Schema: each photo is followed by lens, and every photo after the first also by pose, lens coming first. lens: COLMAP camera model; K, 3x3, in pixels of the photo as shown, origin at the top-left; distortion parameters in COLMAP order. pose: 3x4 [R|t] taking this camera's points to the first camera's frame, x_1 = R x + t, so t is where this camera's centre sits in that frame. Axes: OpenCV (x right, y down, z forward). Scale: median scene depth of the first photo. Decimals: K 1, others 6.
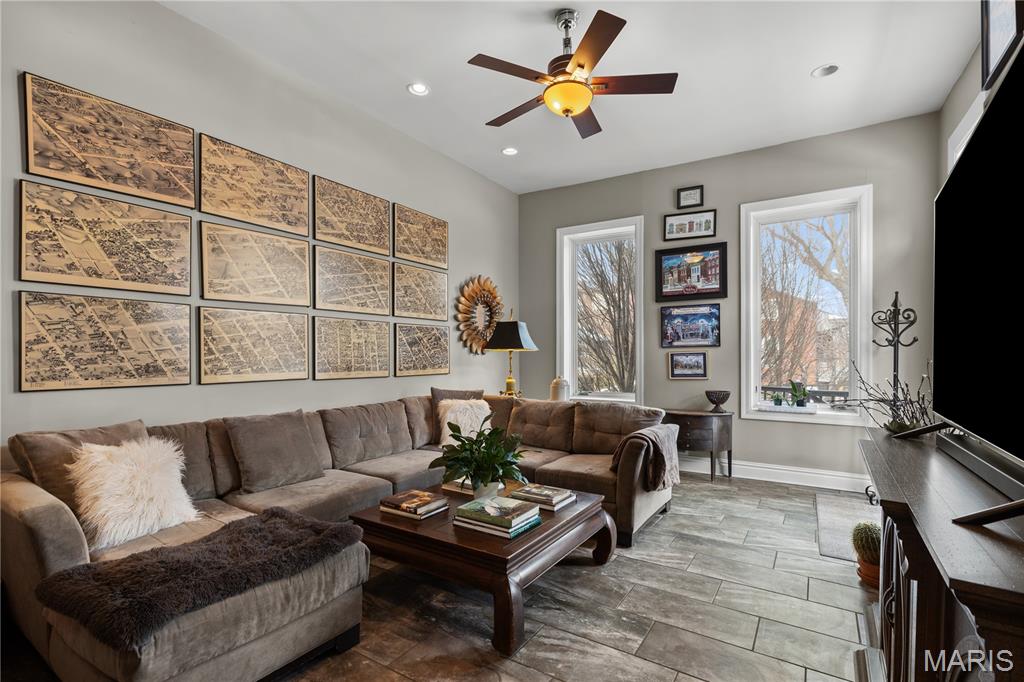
lens RADIAL K [[461.4, 0, 514.8], [0, 461.4, 359.4], [0, 0, 1]] dist [0.000463, 0.000225]
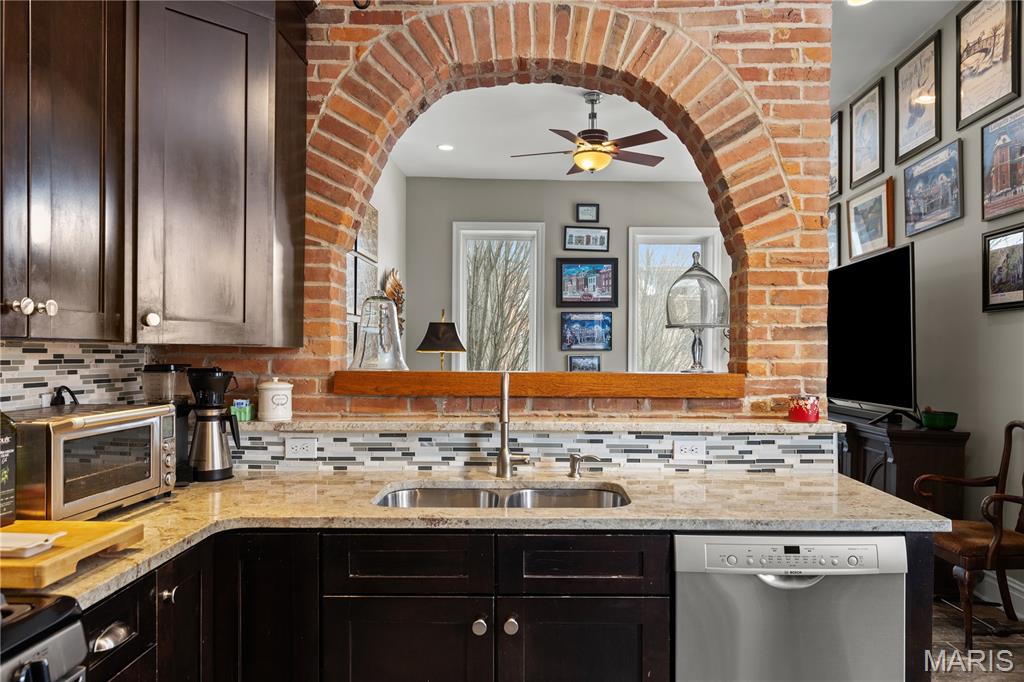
lens RADIAL K [[674.7, 0, 521.0], [0, 674.7, 354.5], [0, 0, 1]] dist [0.001740, -0.001444]
pose [[0.853629, 0.006958, 0.520835, -0.644769], [-0.005131, 0.999975, -0.004949, -0.009347], [-0.520856, 0.001552, 0.853643, -0.307762]]
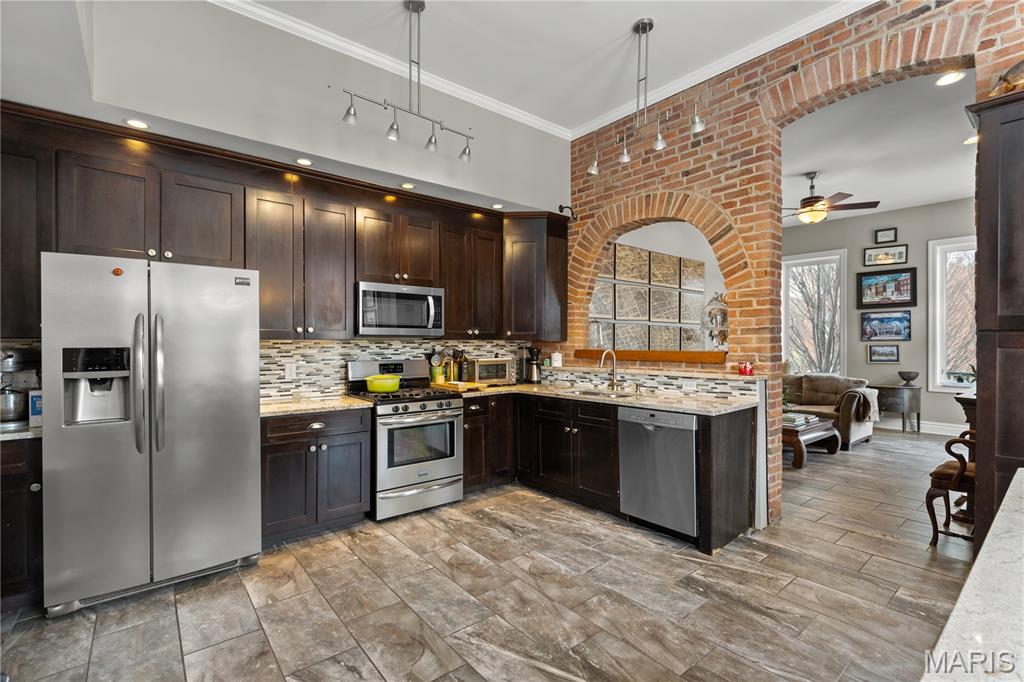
lens RADIAL K [[461.4, 0, 519.6], [0, 461.4, 344.5], [0, 0, 1]] dist [0.000463, 0.000225]
pose [[0.954542, 0.003896, -0.298050, -0.303433], [-0.005402, 0.999976, -0.004229, -0.003838], [0.298026, 0.005647, 0.954541, -0.772170]]
